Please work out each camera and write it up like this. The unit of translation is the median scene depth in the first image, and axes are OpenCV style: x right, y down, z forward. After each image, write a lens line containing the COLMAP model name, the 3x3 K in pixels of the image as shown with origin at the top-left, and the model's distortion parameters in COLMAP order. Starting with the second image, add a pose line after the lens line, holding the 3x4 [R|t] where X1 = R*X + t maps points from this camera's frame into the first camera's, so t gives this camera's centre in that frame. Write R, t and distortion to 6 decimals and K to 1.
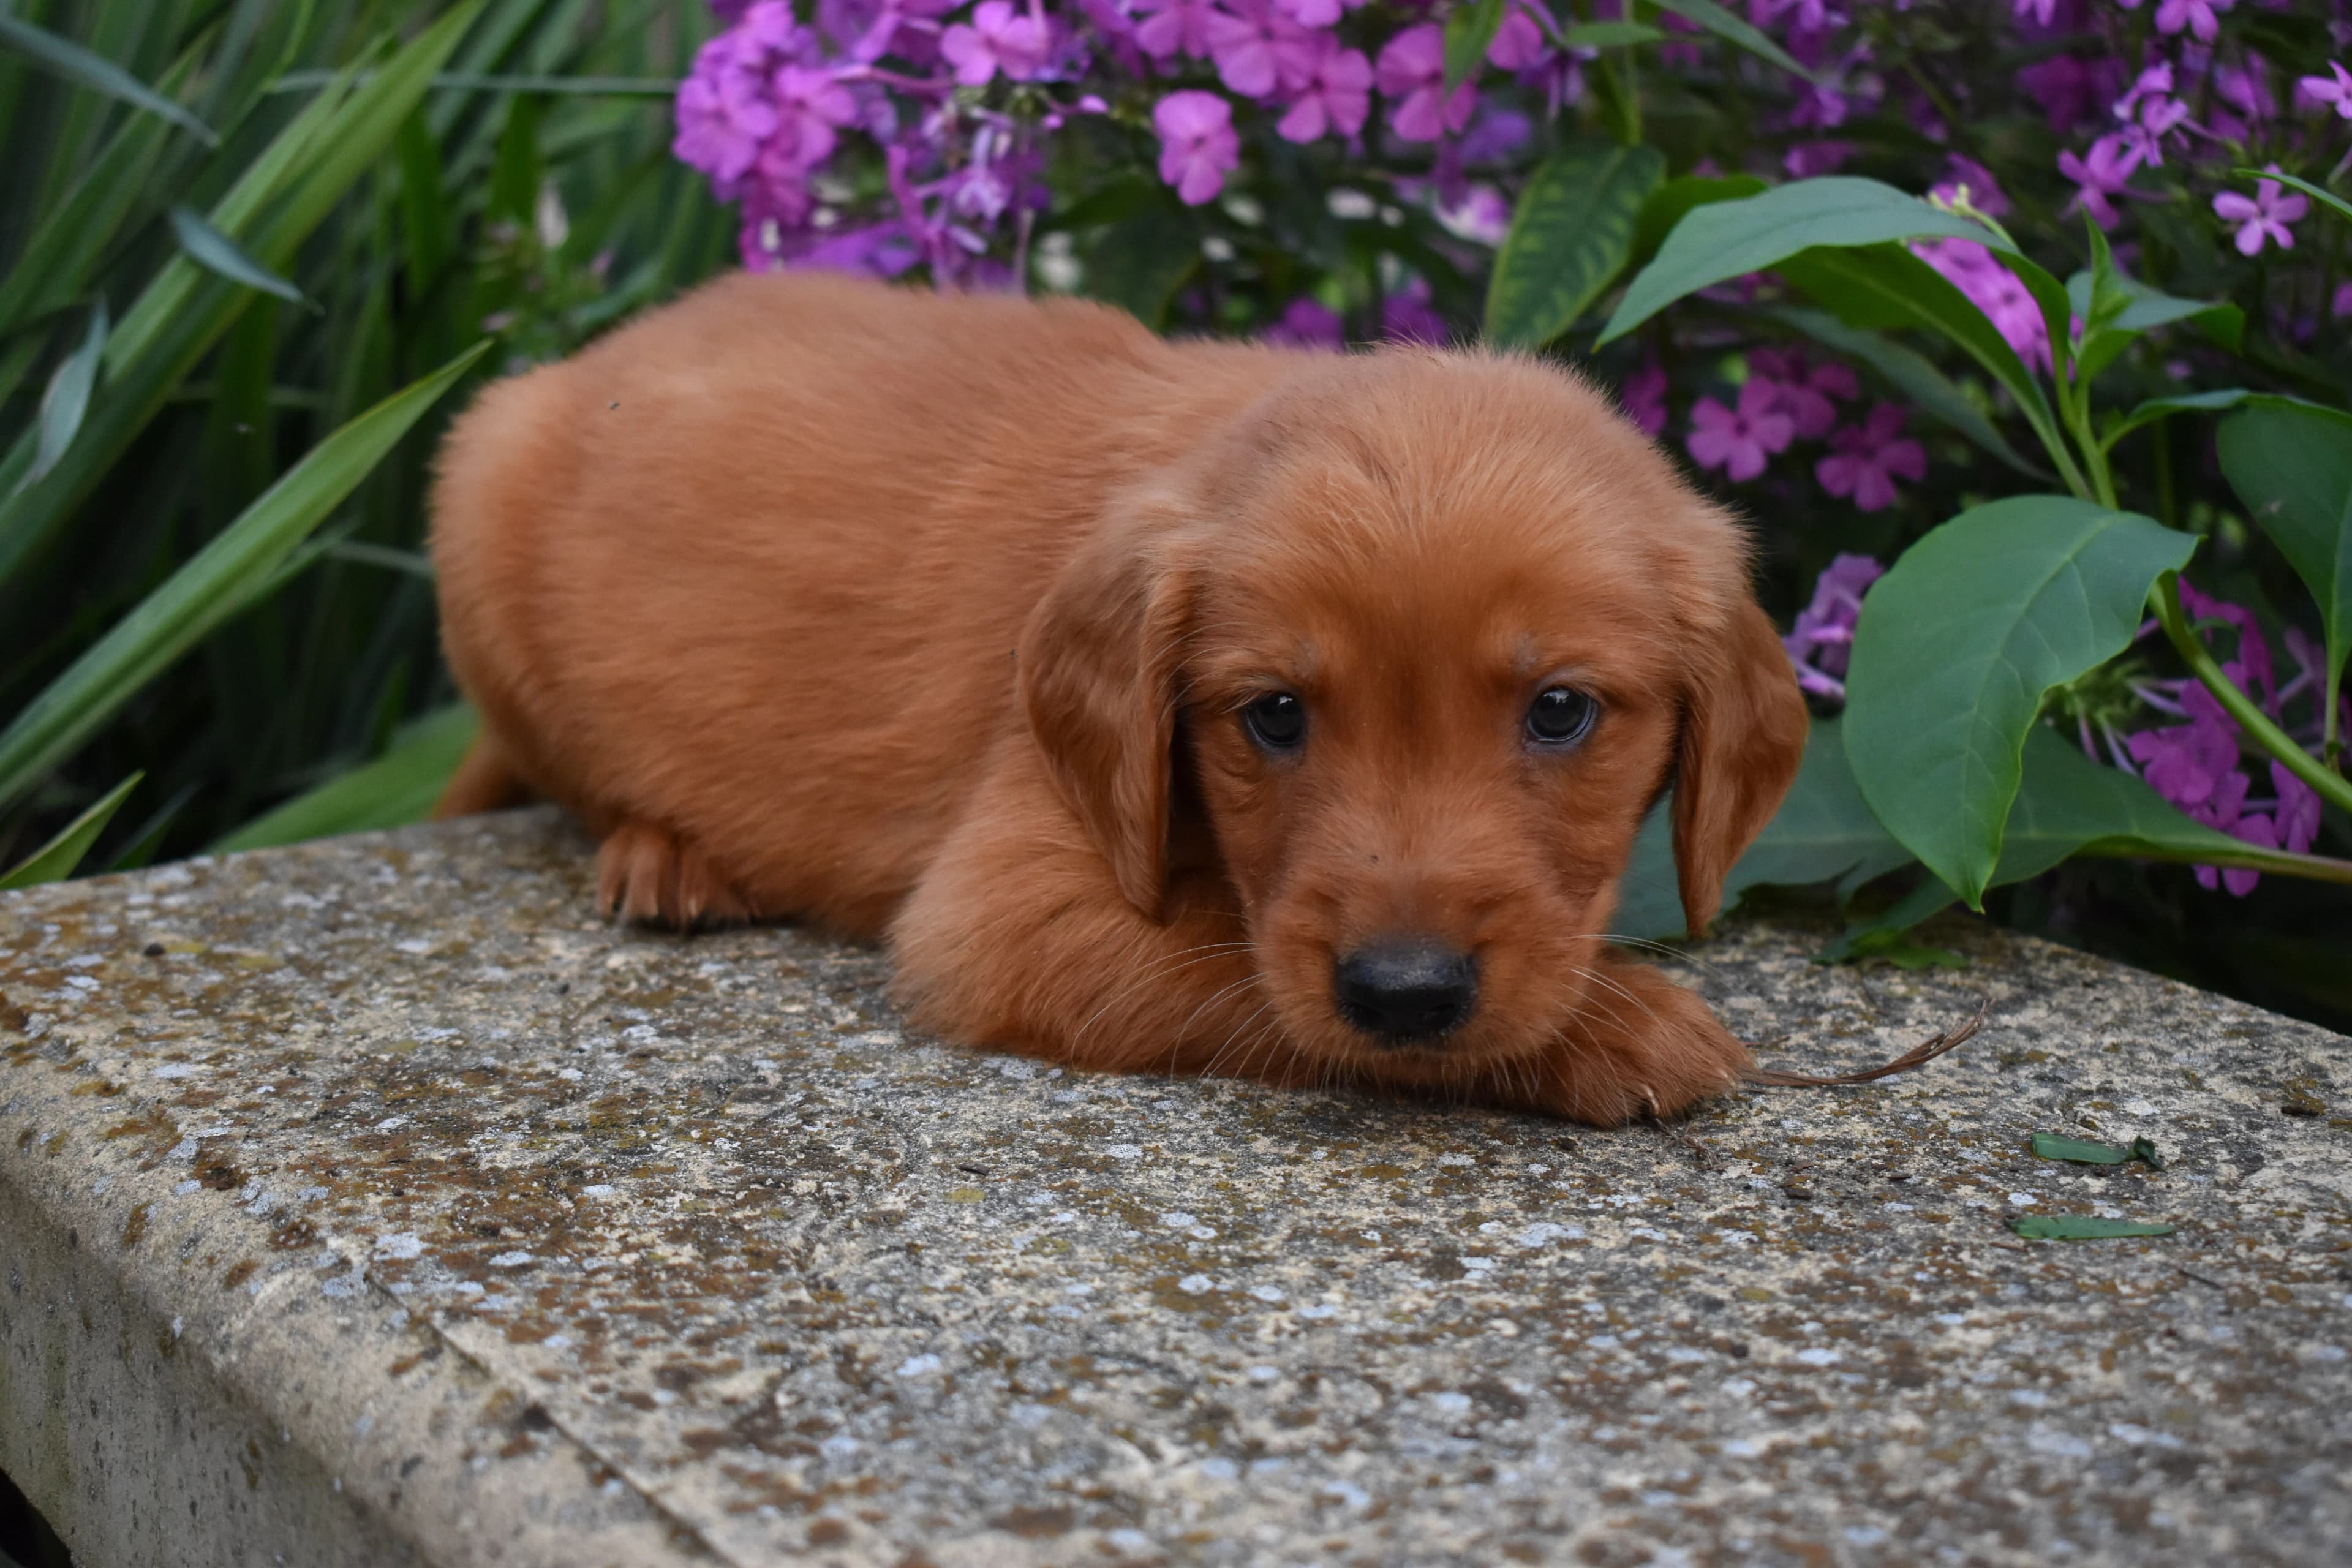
lens RADIAL K [[3590.2, 0, 1176.0], [0, 3590.2, 784.0], [0, 0, 1]] dist [-0.022447, -0.018633]
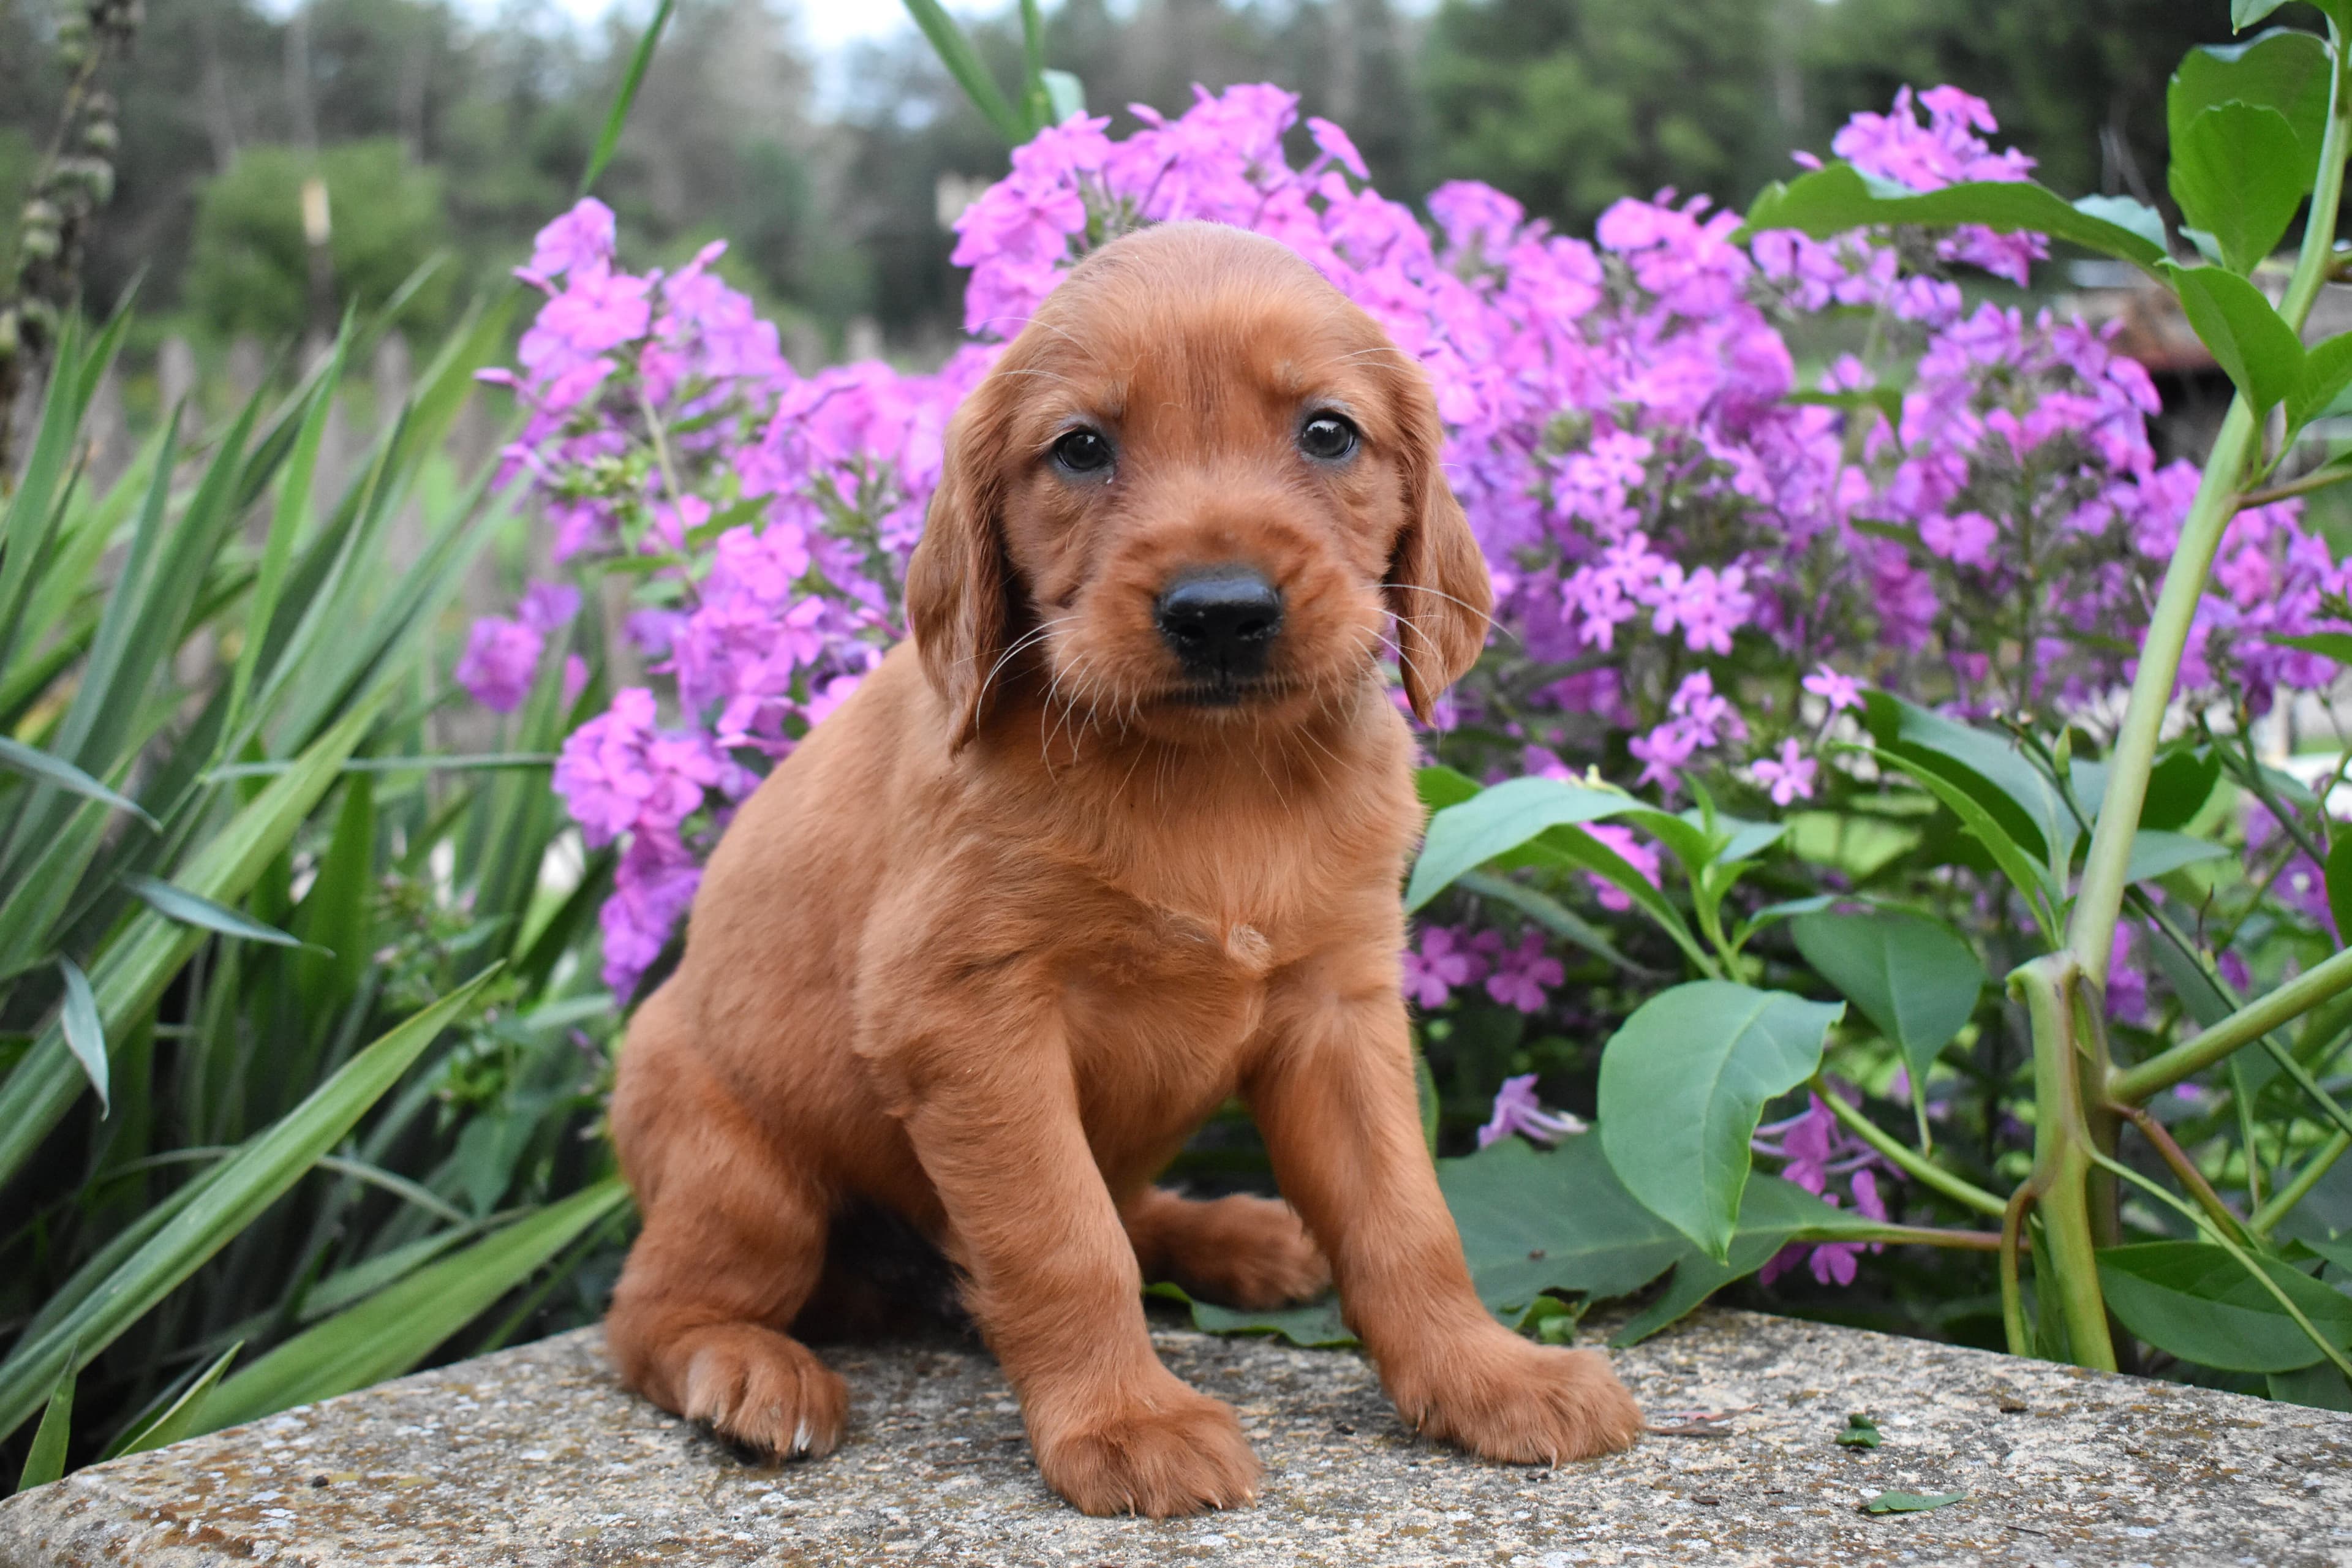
lens RADIAL K [[2960.6, 0, 1176.0], [0, 2960.6, 784.0], [0, 0, 1]] dist [-0.042065, -0.039219]
pose [[0.974833, -0.067116, 0.212596, -0.231097], [0.101360, 0.982777, -0.154514, -0.003399], [-0.198564, 0.172174, 0.964846, -0.077085]]
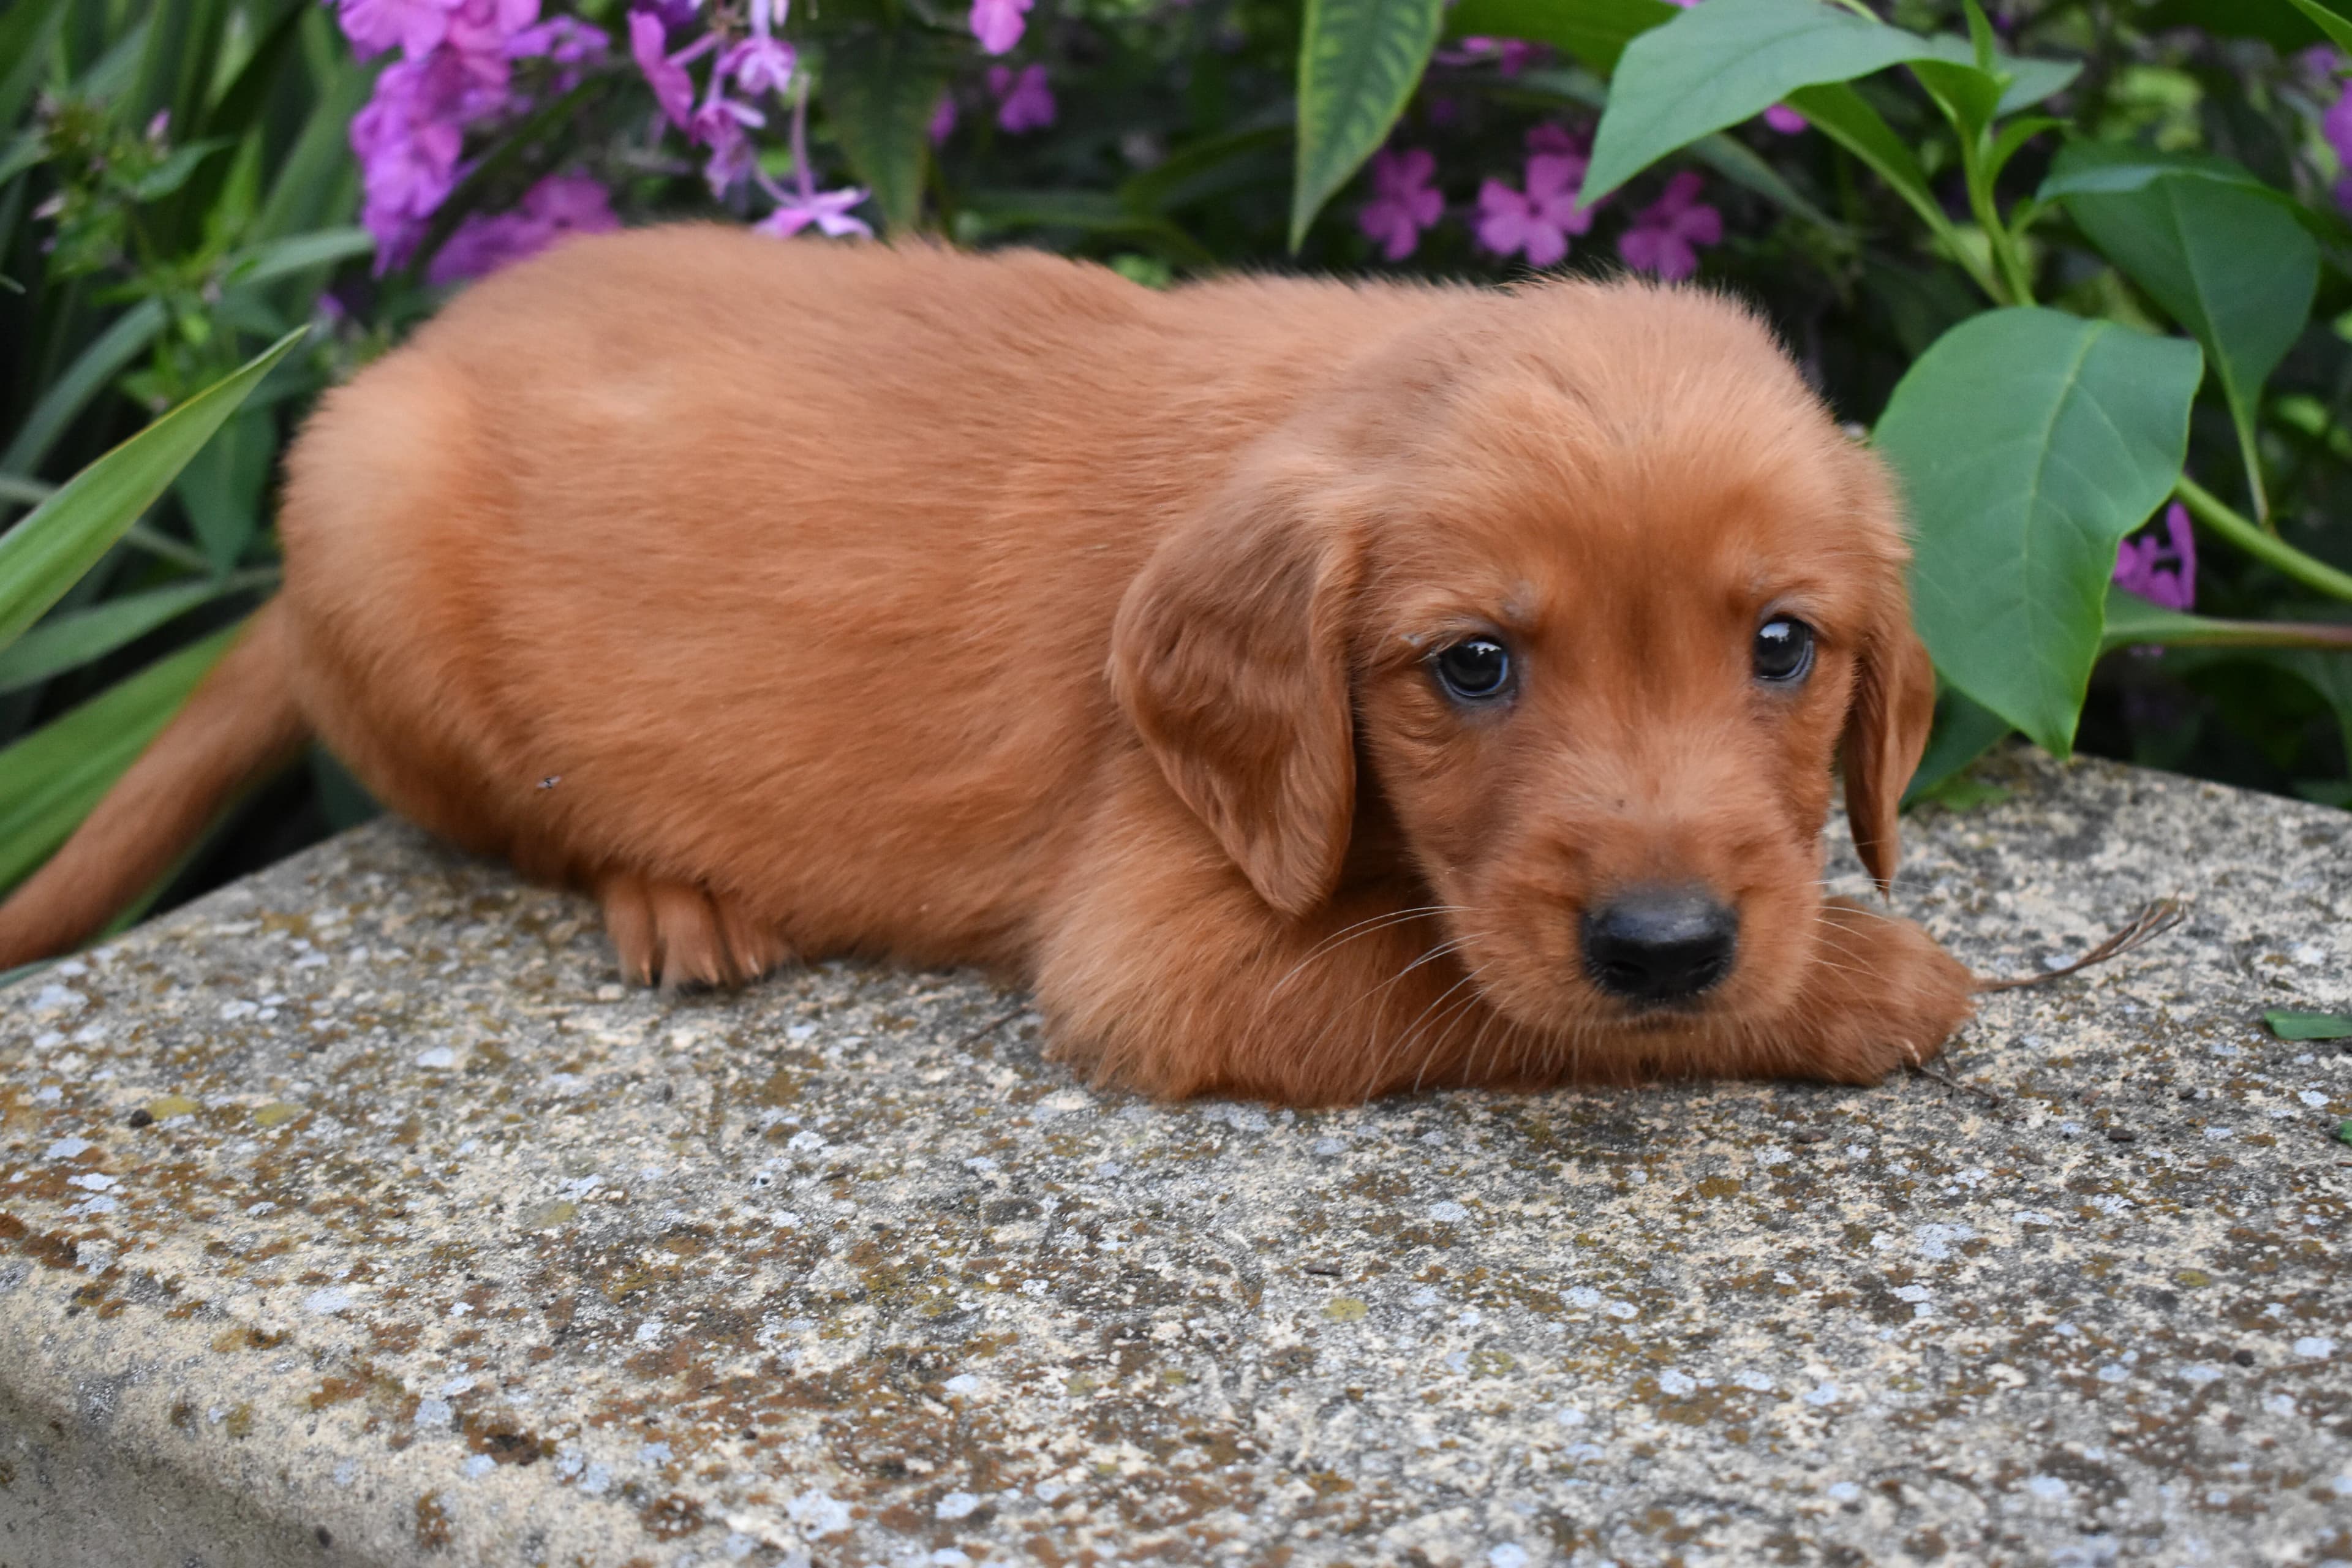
lens RADIAL K [[3590.2, 0, 1176.0], [0, 3590.2, 784.0], [0, 0, 1]] dist [-0.022447, -0.018633]
pose [[0.950029, -0.164620, 0.265228, -0.307857], [0.124244, 0.978852, 0.162516, -0.167236], [-0.286373, -0.121442, 0.950391, 0.130035]]
